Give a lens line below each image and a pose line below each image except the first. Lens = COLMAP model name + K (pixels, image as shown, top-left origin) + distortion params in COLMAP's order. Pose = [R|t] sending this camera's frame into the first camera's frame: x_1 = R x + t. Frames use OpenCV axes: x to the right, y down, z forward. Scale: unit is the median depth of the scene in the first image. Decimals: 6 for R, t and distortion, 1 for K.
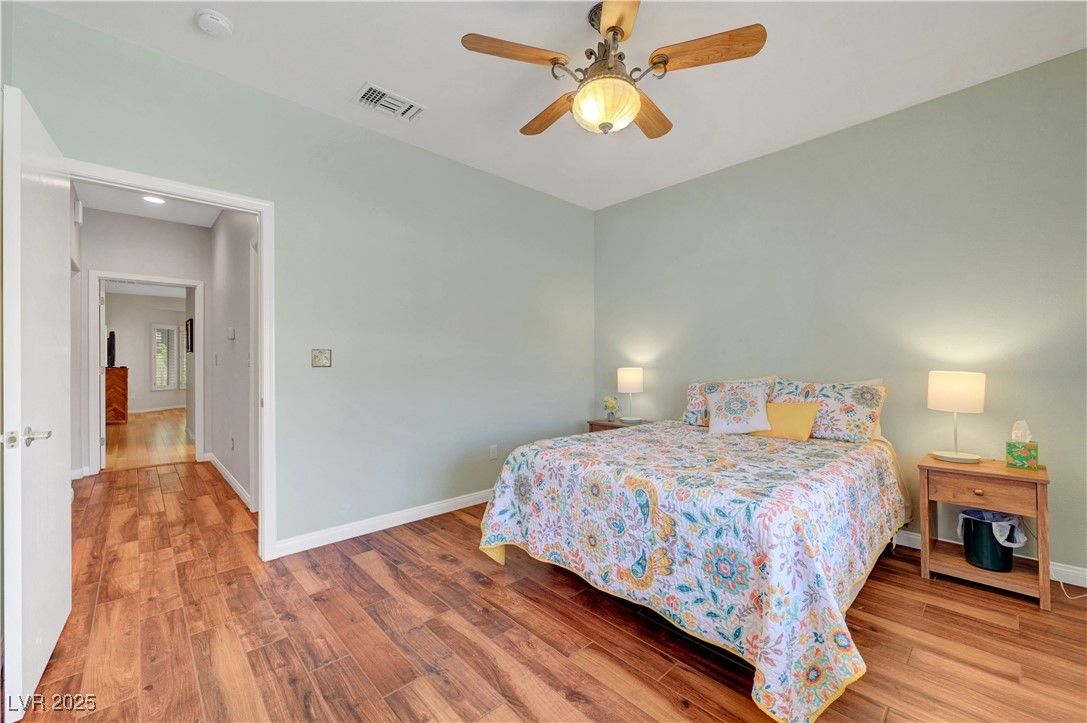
lens RADIAL K [[430.1, 0, 538.9], [0, 430.1, 360.6], [0, 0, 1]] dist [-0.003895, -0.000270]
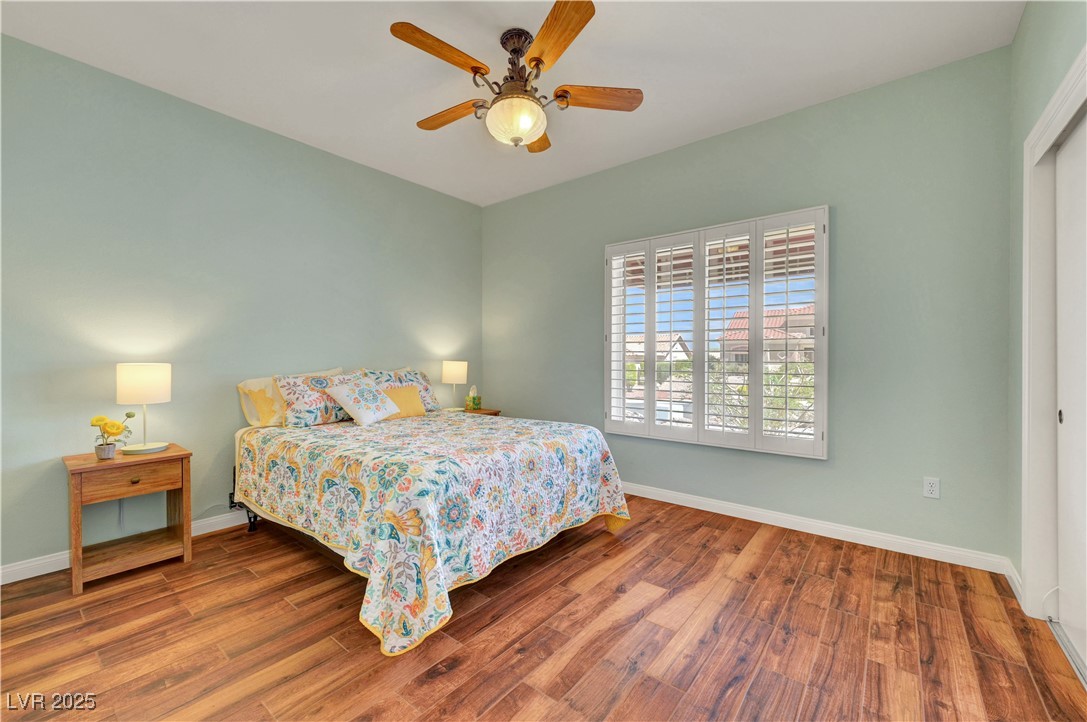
lens RADIAL K [[430.1, 0, 544.2], [0, 430.1, 355.5], [0, 0, 1]] dist [-0.003895, -0.000270]
pose [[-0.127211, 0.002939, 0.991871, -1.005841], [-0.003322, 0.999989, -0.003389, 0.016128], [-0.991870, -0.003726, -0.127199, 1.123835]]
